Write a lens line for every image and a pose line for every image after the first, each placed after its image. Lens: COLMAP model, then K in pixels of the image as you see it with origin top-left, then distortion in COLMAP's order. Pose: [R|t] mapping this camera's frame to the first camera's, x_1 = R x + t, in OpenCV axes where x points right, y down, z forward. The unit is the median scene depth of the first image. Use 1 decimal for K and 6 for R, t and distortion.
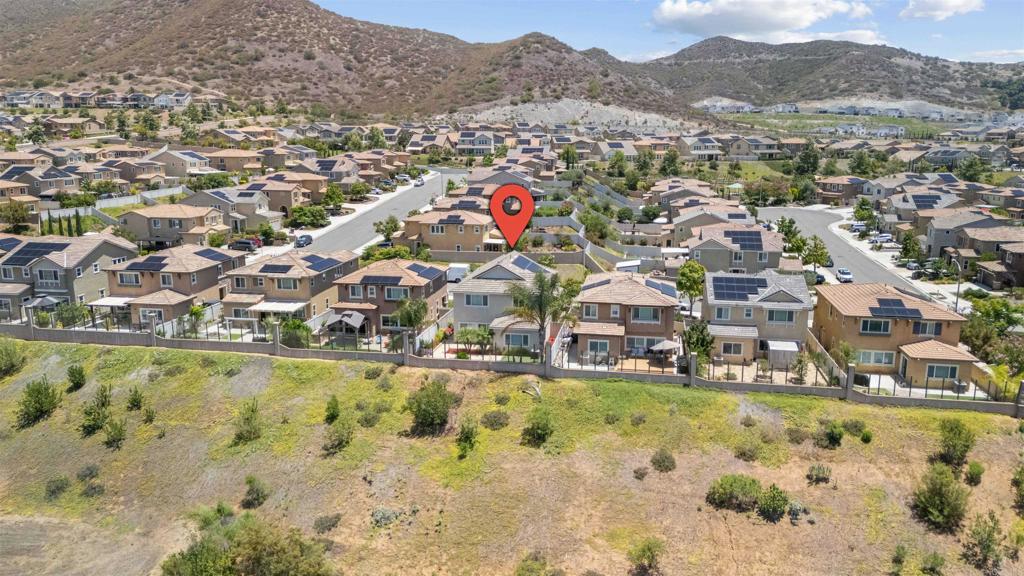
lens RADIAL K [[749.1, 0, 512.0], [0, 749.1, 288.0], [0, 0, 1]] dist [0.063883, -0.056590]
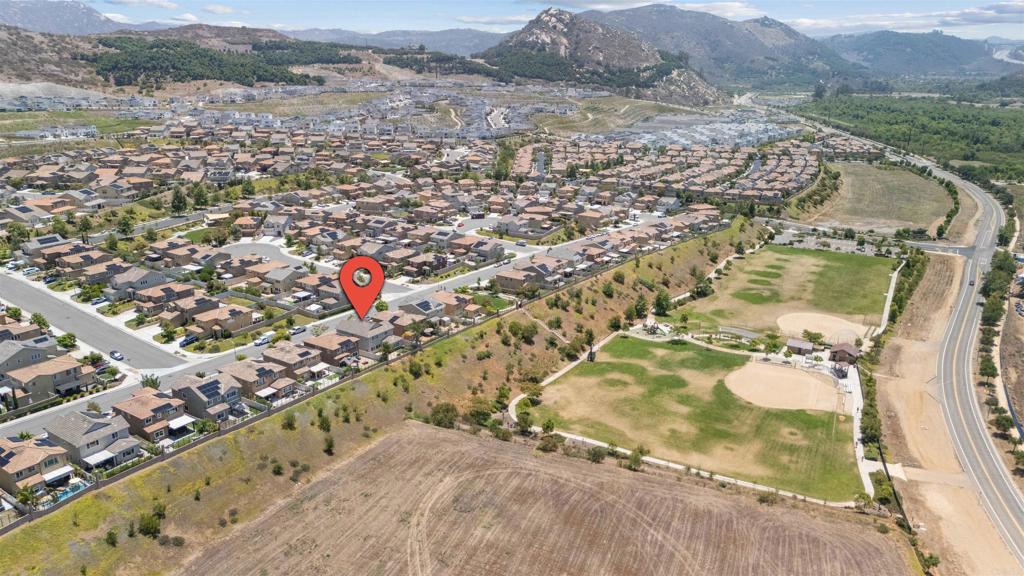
lens RADIAL K [[749.1, 0, 512.0], [0, 749.1, 288.0], [0, 0, 1]] dist [0.063883, -0.056590]
pose [[0.415732, -0.269770, 0.868557, -1.924508], [0.186095, 0.960023, 0.209105, -0.563707], [-0.890244, 0.074702, 0.449315, -0.626055]]
